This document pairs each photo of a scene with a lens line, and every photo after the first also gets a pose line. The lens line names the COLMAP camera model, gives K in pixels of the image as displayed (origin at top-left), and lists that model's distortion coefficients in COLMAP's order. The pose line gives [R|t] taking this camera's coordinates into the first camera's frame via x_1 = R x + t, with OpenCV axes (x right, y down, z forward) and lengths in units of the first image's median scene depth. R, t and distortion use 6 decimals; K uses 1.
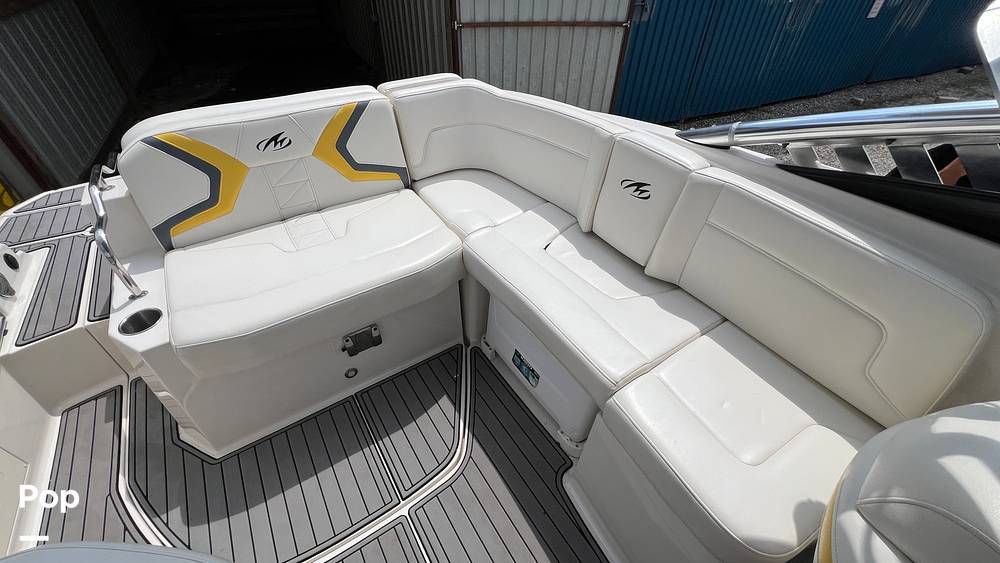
lens RADIAL K [[400.2, 0, 500.0], [0, 400.2, 281.5], [0, 0, 1]] dist [-0.003173, 0.000018]
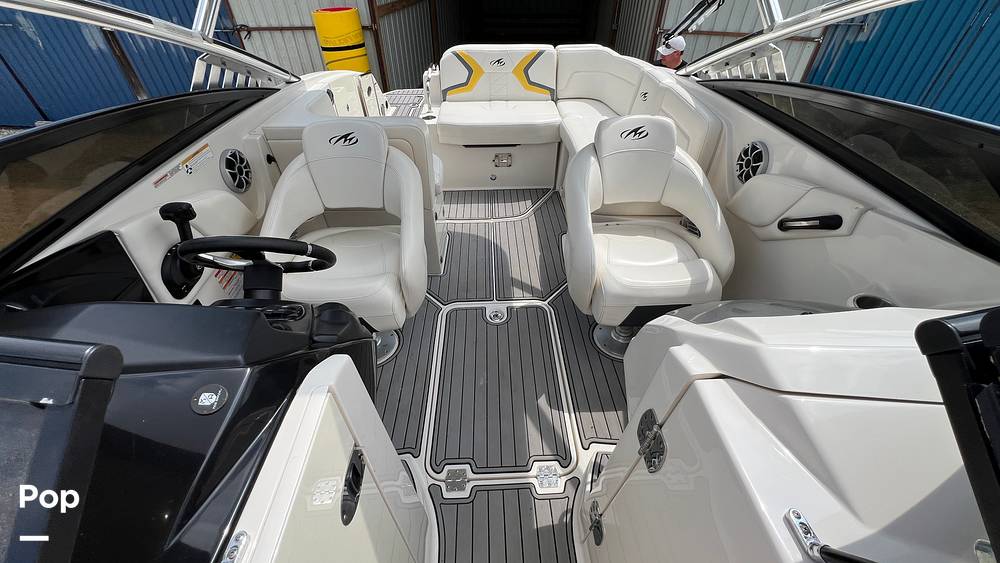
lens RADIAL K [[400.2, 0, 500.0], [0, 400.2, 281.5], [0, 0, 1]] dist [-0.003173, 0.000018]
pose [[0.851146, 0.320612, -0.415642, 0.683047], [-0.332821, 0.941915, 0.045014, 0.628786], [0.405931, 0.100021, 0.908414, -0.797950]]
